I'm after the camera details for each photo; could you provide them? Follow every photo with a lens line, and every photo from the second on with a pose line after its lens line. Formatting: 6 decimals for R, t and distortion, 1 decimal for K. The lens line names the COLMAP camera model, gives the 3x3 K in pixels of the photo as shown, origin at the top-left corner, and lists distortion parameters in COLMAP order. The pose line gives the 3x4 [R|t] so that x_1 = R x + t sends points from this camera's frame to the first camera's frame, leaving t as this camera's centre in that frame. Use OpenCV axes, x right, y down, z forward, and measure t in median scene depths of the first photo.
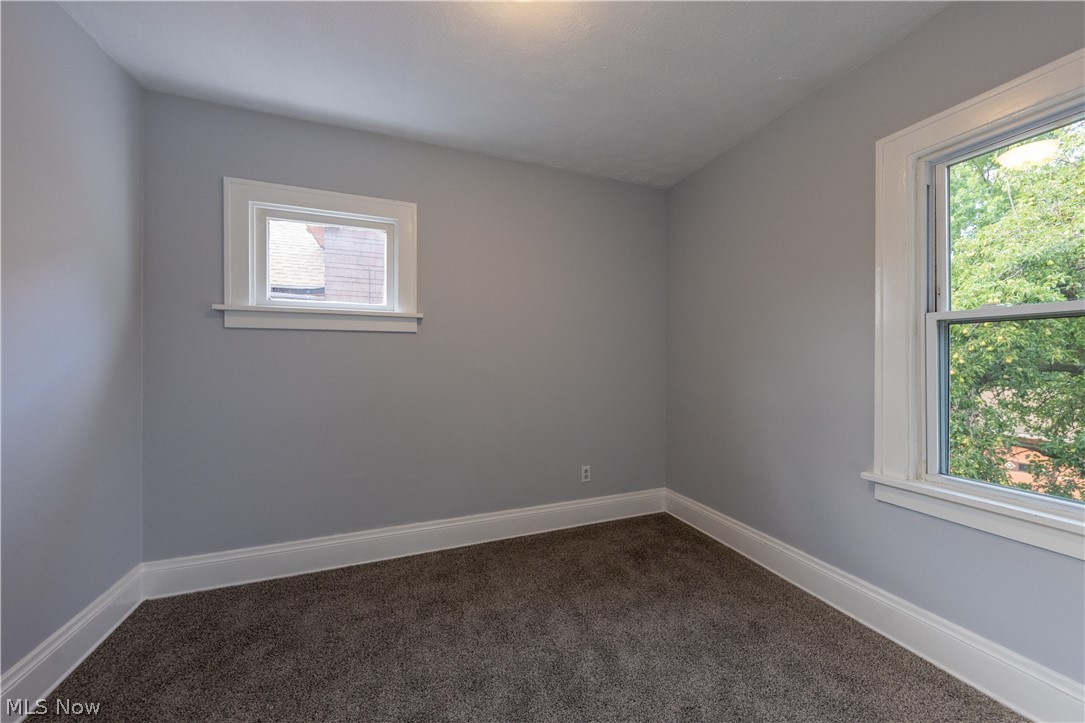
lens RADIAL K [[399.1, 0, 539.0], [0, 399.1, 368.1], [0, 0, 1]] dist [0.008496, -0.000413]
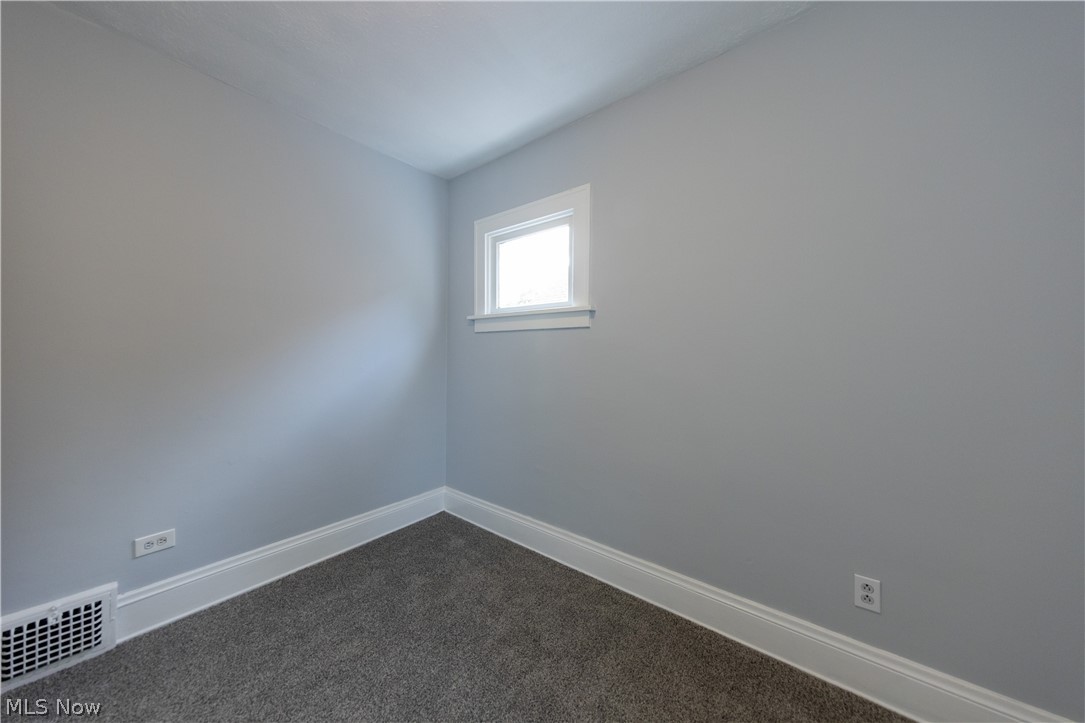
lens RADIAL K [[378.5, 0, 548.0], [0, 378.5, 354.0], [0, 0, 1]] dist [0.001783, 0.000052]
pose [[0.487102, 0.010051, -0.873287, 0.419285], [-0.010518, 0.999929, 0.005642, -0.034323], [0.873282, 0.006436, 0.487173, 0.542367]]
